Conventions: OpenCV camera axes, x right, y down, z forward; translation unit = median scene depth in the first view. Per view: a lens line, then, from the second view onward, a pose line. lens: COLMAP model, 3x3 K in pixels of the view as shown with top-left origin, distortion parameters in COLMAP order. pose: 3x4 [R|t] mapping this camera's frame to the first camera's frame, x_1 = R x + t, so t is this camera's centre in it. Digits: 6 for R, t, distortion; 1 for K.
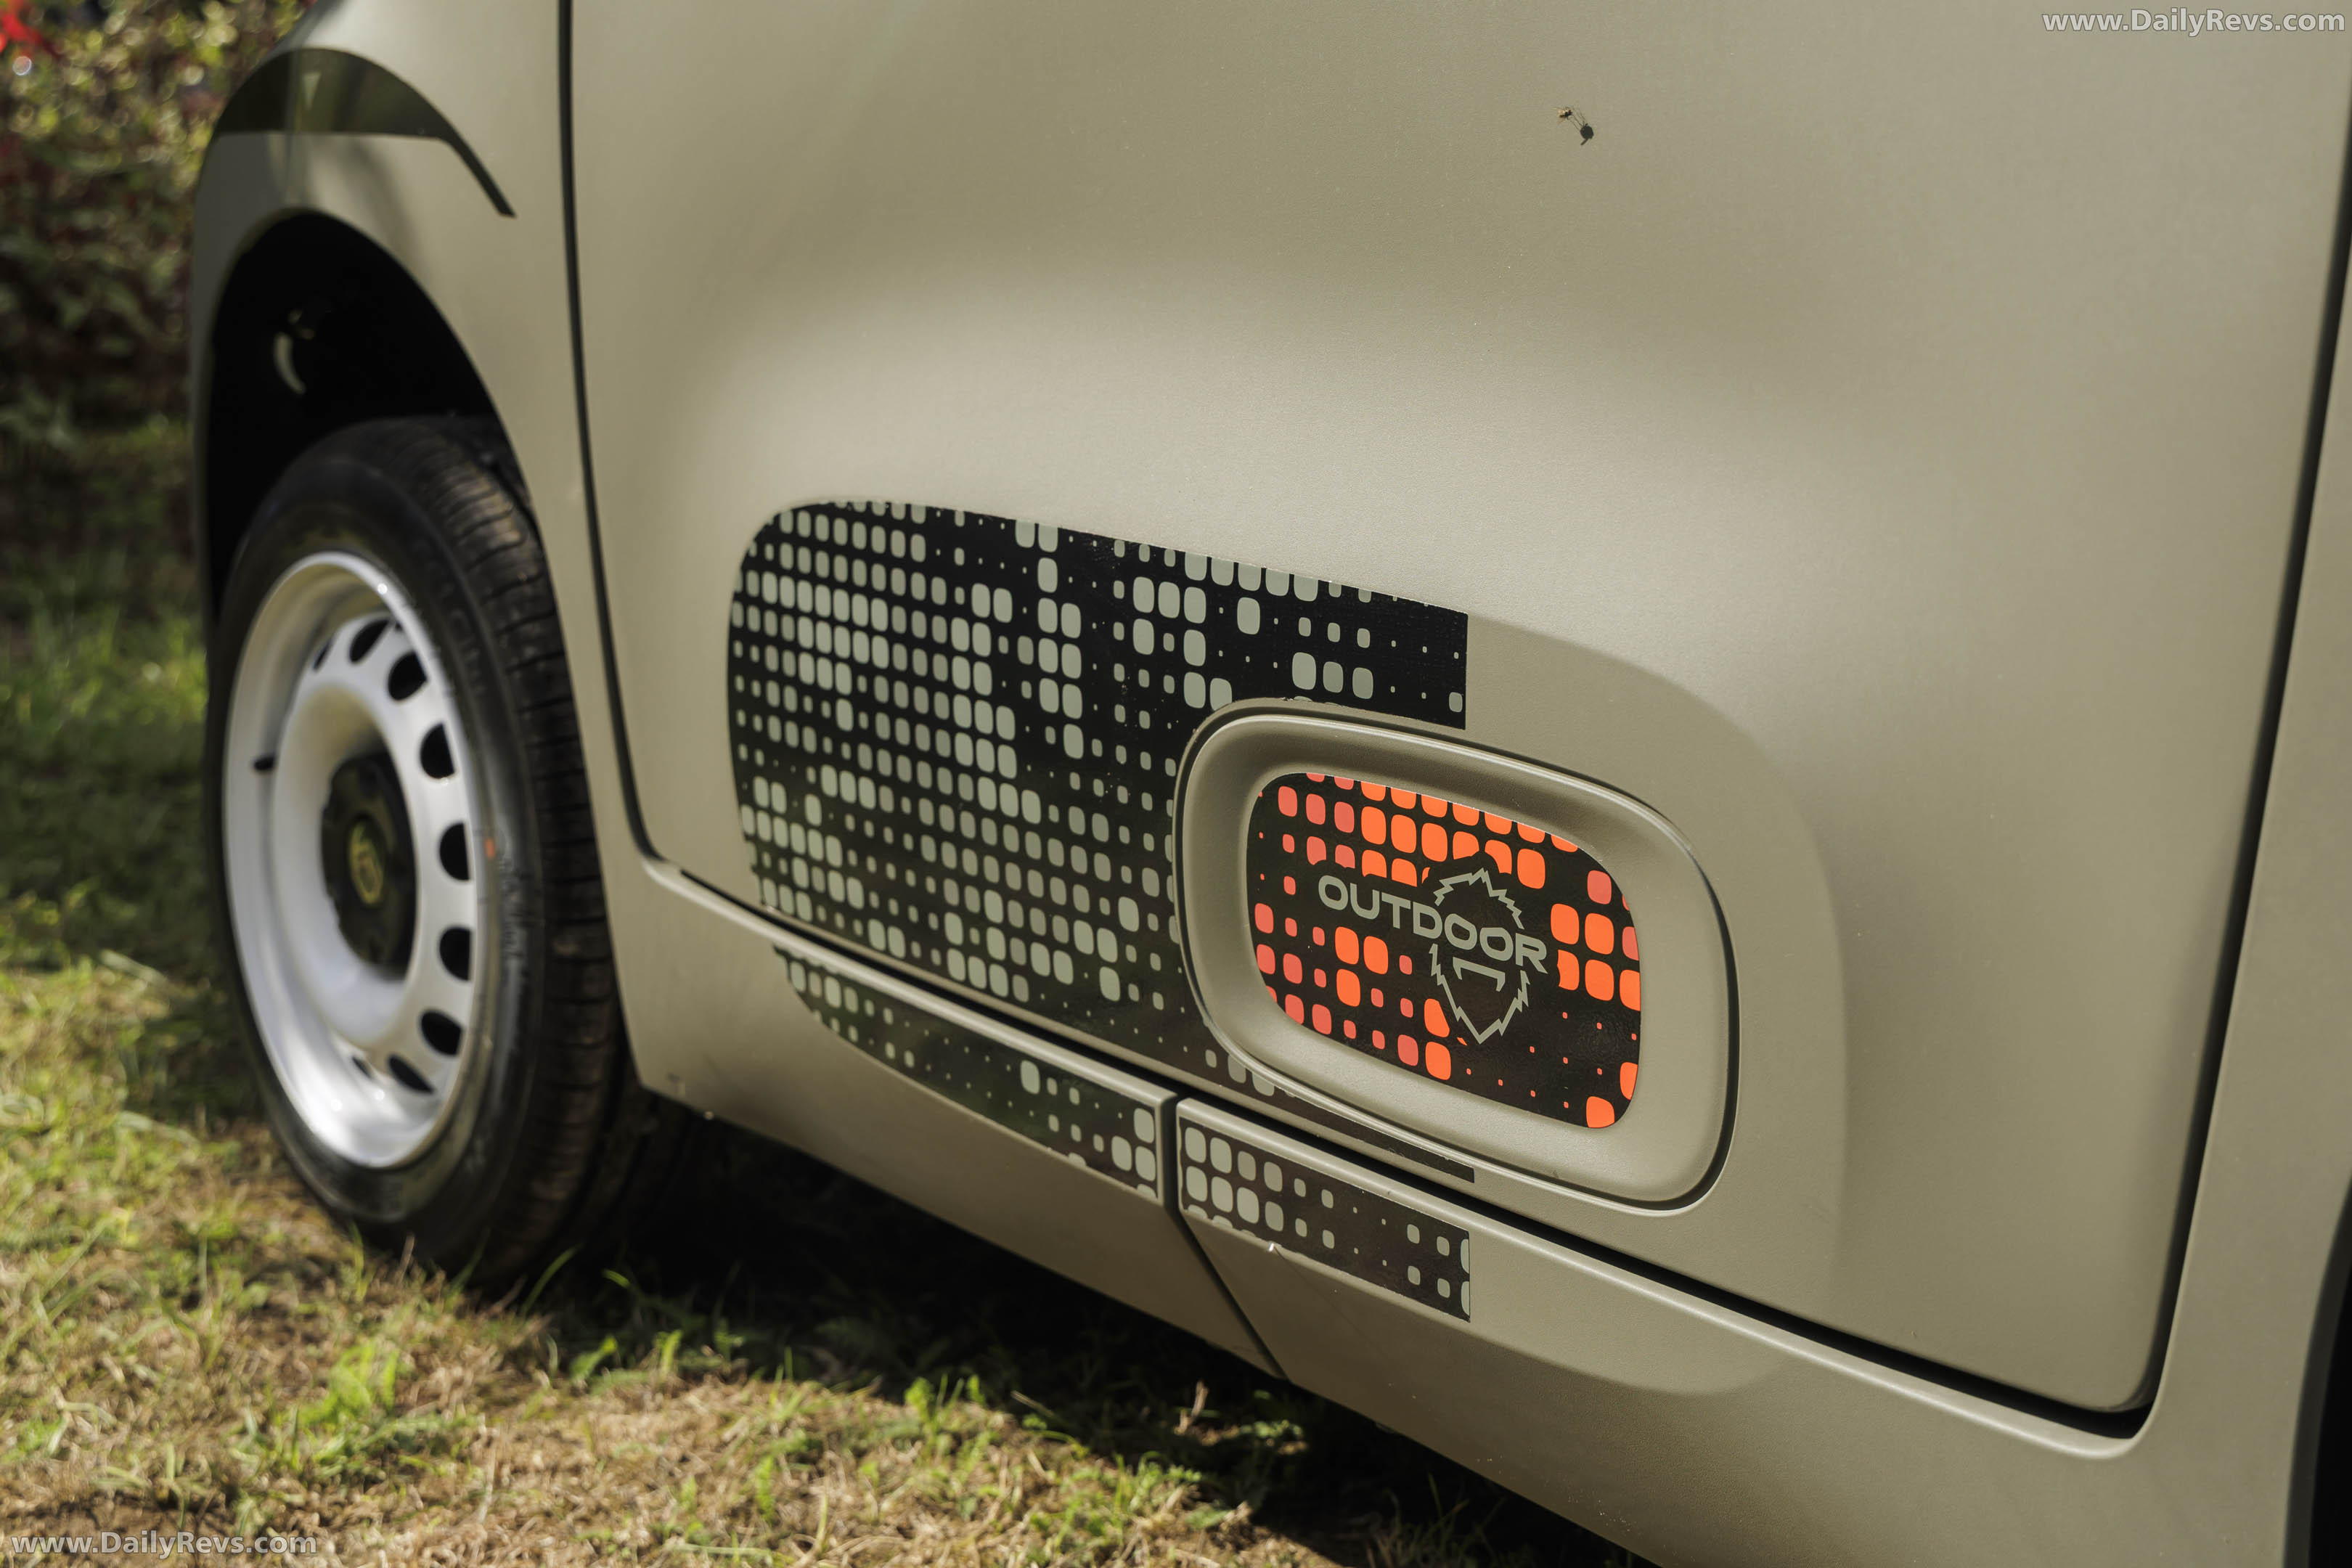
lens RADIAL K [[3231.8, 0, 1176.0], [0, 3231.8, 784.0], [0, 0, 1]] dist [0.031204, 0.069853]
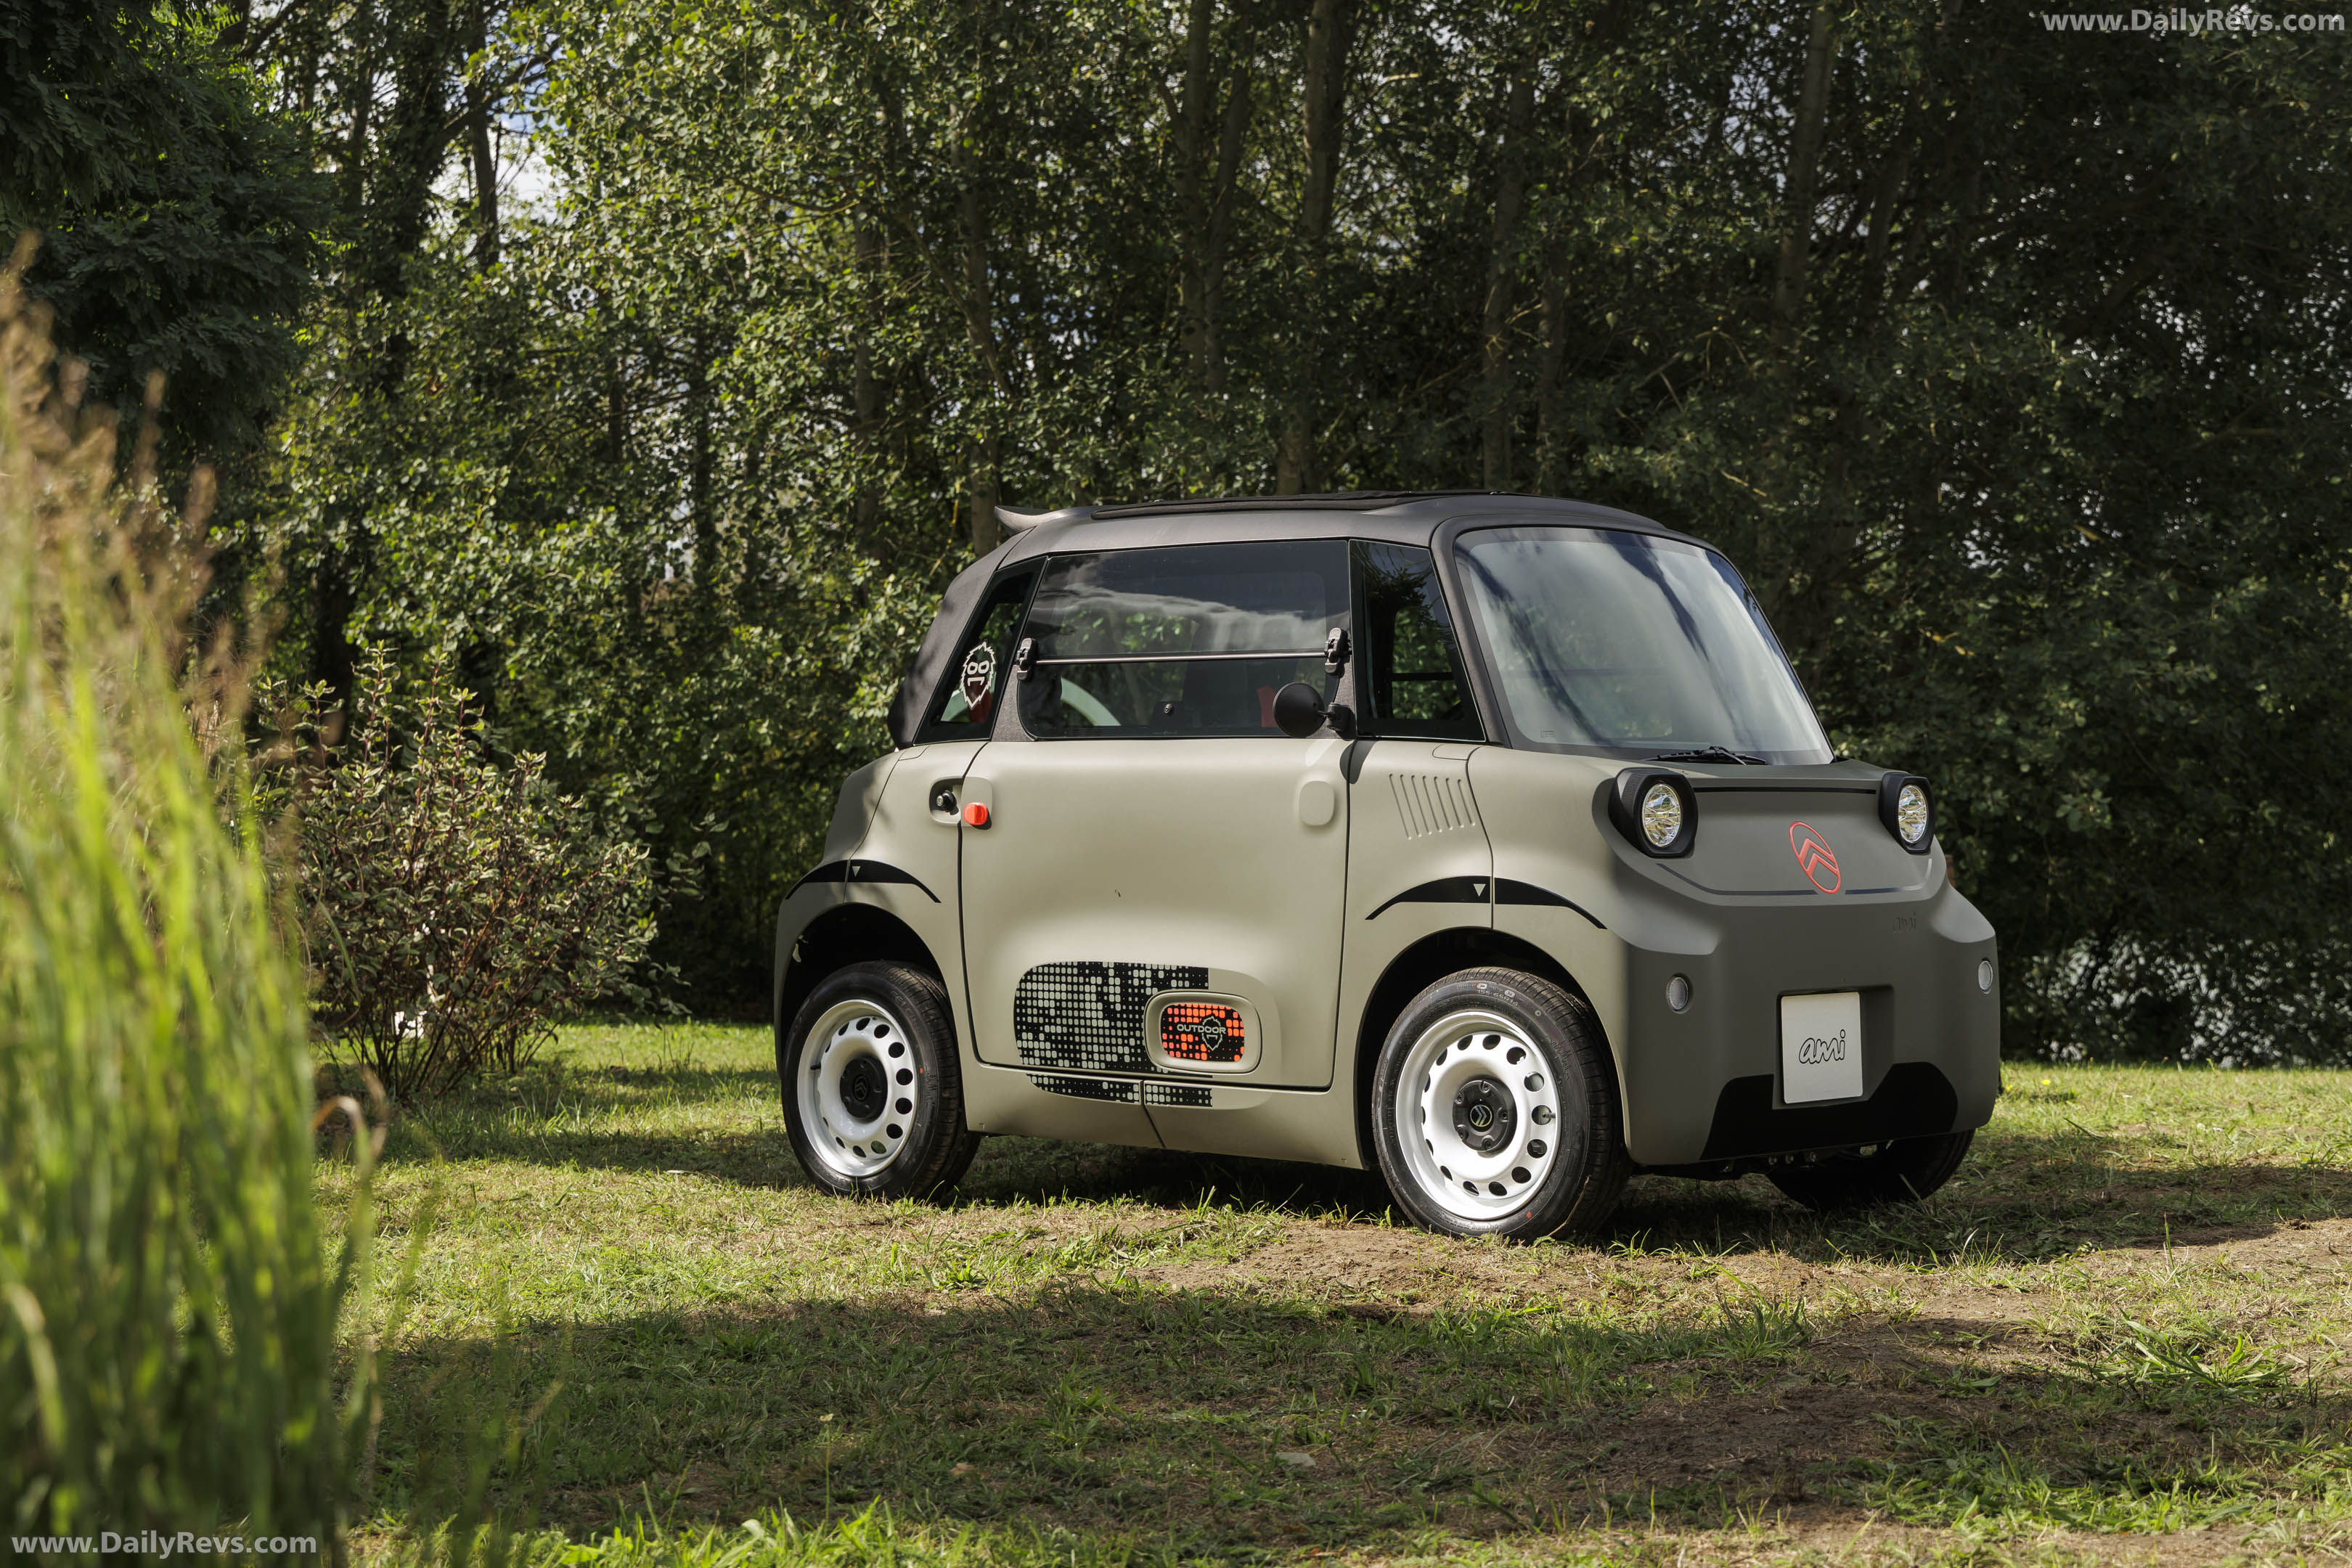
lens RADIAL K [[3770.8, 0, 1176.0], [0, 3770.8, 784.0], [0, 0, 1]] dist [0.013133, 0.002015]
pose [[0.983574, -0.007767, 0.180341, -0.929976], [0.046142, 0.976700, -0.209588, 0.818743], [-0.174511, 0.214466, 0.961015, -4.335729]]
